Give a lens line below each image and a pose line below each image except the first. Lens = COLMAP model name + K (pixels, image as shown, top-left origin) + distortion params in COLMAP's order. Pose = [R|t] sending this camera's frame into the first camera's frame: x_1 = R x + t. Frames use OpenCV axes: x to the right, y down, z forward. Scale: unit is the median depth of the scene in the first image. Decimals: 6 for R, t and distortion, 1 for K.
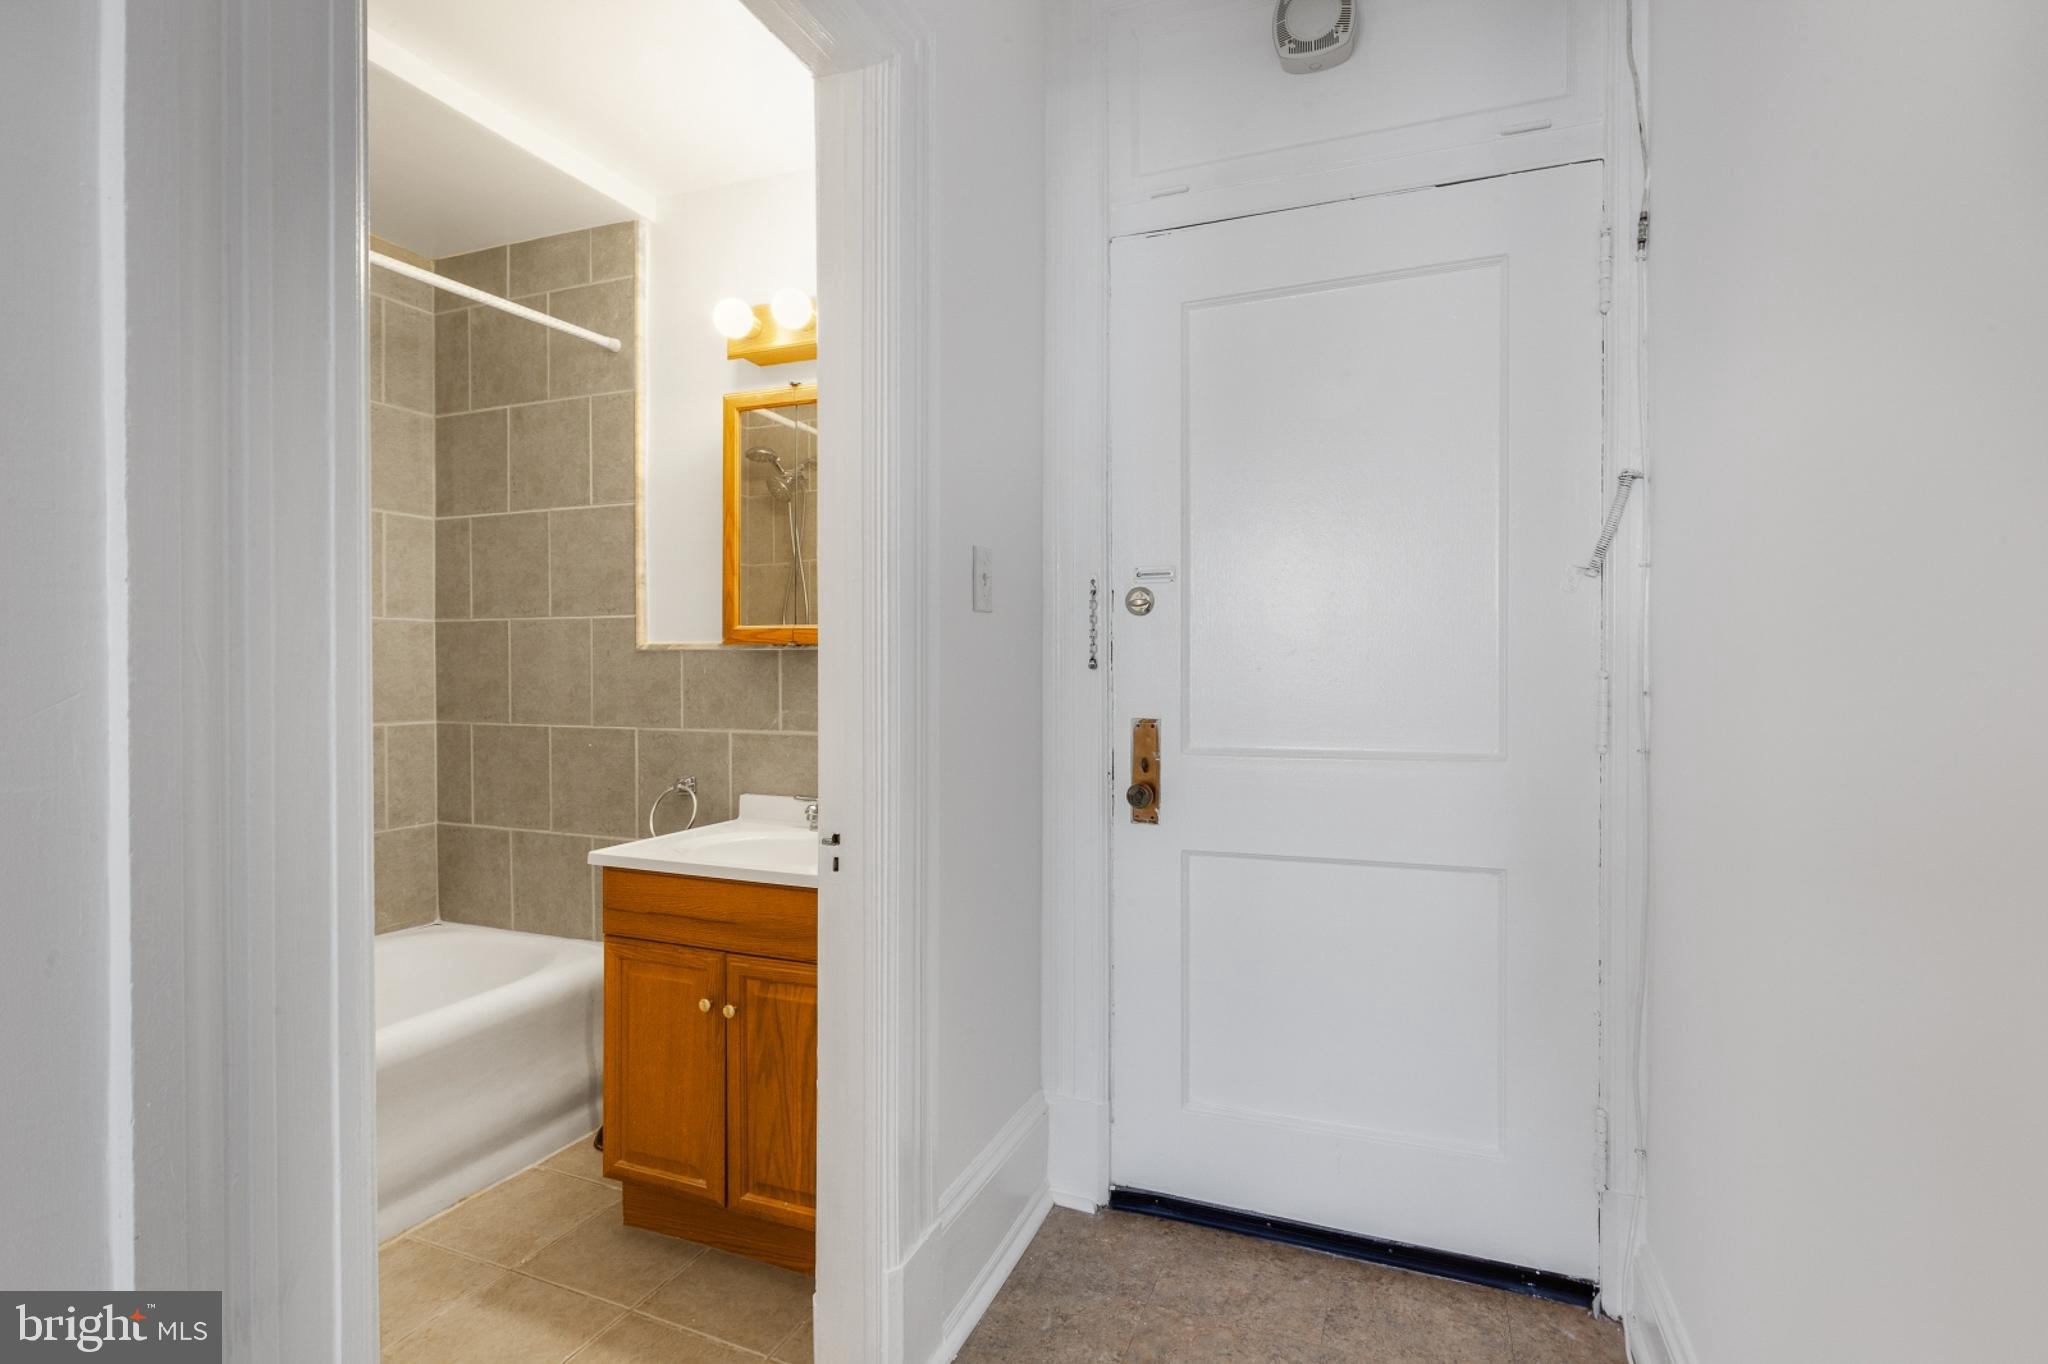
lens RADIAL K [[939.2, 0, 1024.0], [0, 939.2, 682.0], [0, 0, 1]] dist [0.000851, 0.000047]
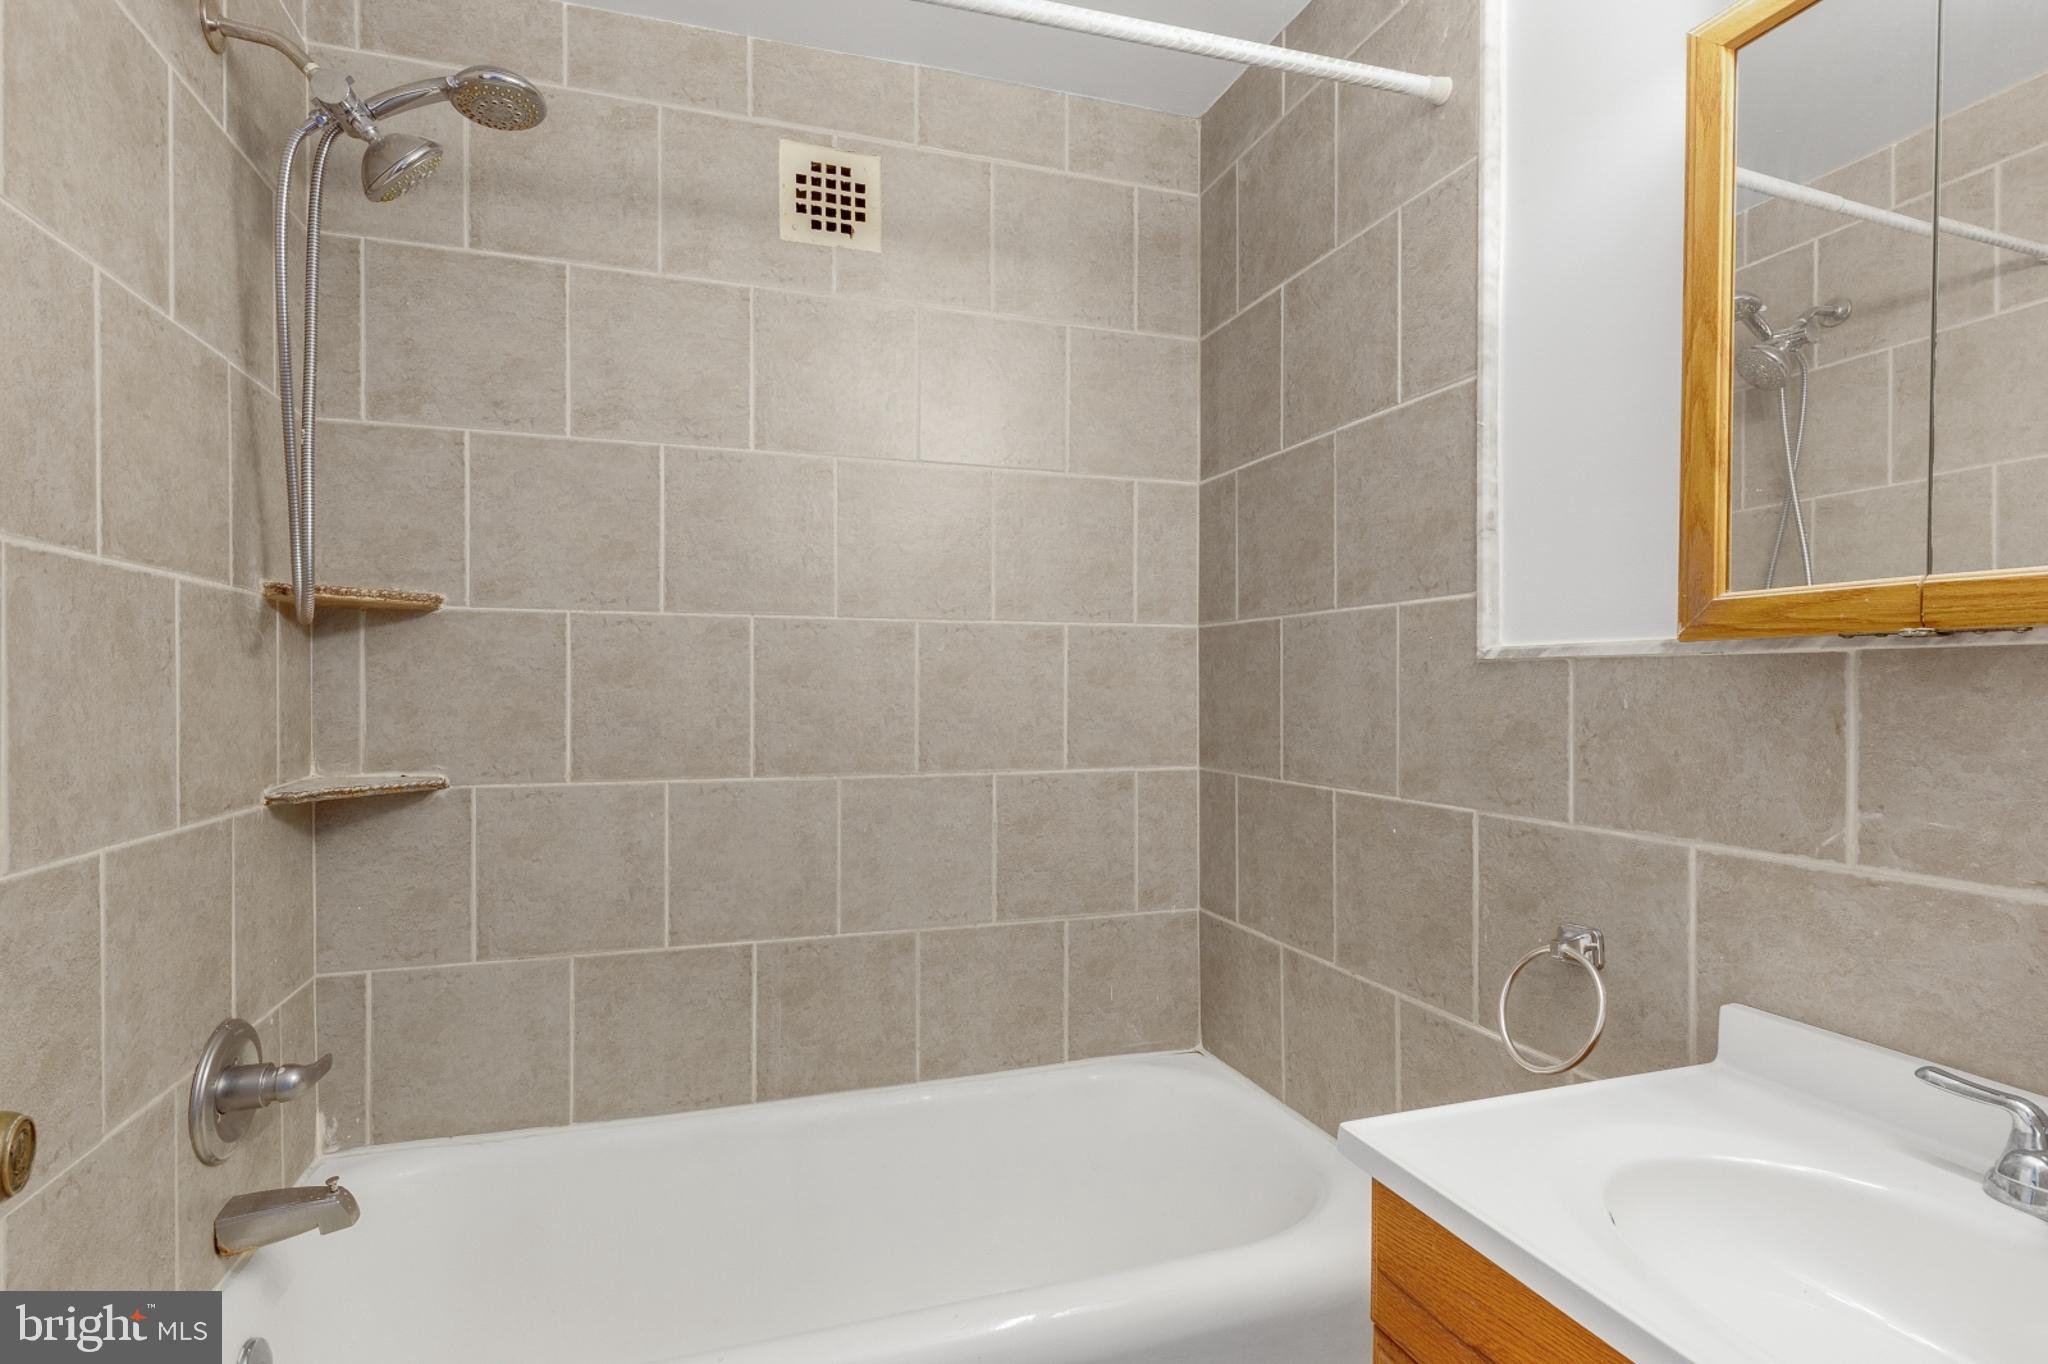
lens RADIAL K [[995.9, 0, 1019.0], [0, 995.9, 691.2], [0, 0, 1]] dist [0.003010, -0.000543]
pose [[0.658594, 0.003028, -0.752492, -0.159139], [-0.011937, 0.999908, -0.006424, -0.010053], [0.752404, 0.013213, 0.658570, 0.431453]]
